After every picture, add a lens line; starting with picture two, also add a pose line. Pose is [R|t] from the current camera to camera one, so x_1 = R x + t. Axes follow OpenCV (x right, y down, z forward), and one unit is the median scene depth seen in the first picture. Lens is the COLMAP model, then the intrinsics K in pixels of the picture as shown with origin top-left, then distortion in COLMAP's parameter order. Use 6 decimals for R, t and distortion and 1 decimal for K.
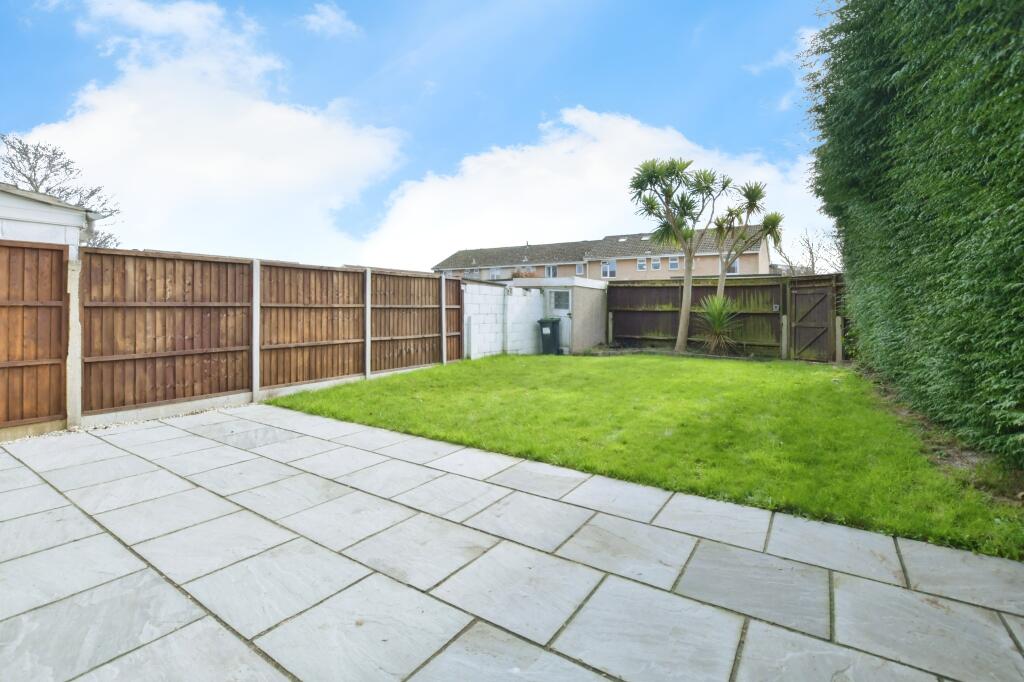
lens RADIAL K [[460.7, 0, 511.5], [0, 460.7, 312.3], [0, 0, 1]] dist [-0.003389, -0.000011]
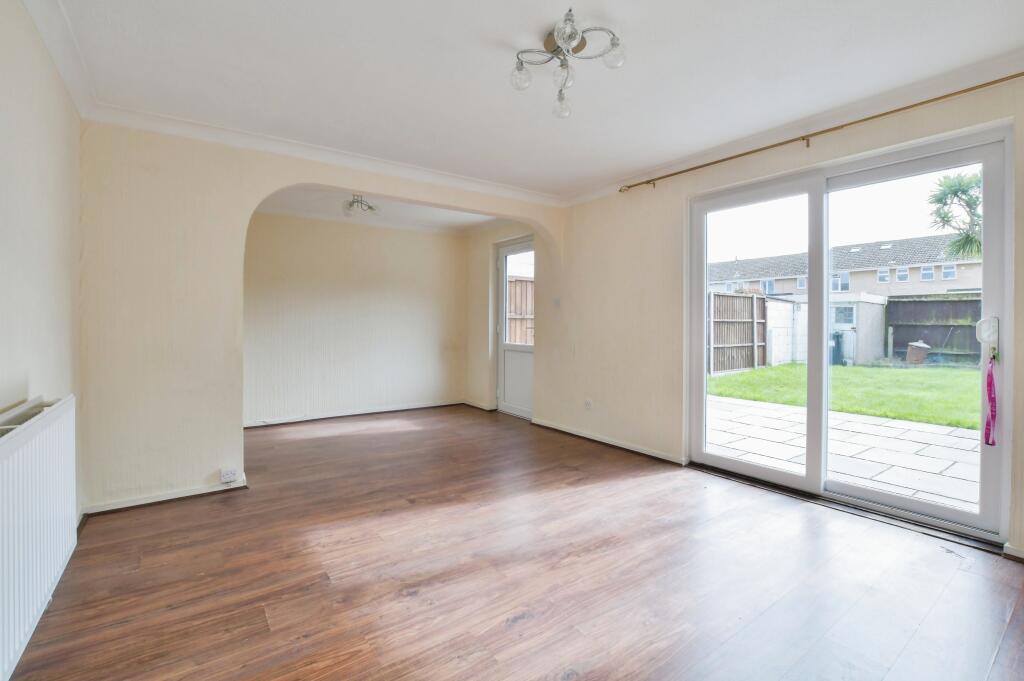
lens RADIAL K [[460.7, 0, 513.7], [0, 460.7, 333.2], [0, 0, 1]] dist [-0.003389, -0.000011]
pose [[0.944326, 0.005251, -0.328970, -0.263129], [-0.002530, 0.999959, 0.008699, 0.008287], [0.329002, -0.007382, 0.944300, -0.253446]]
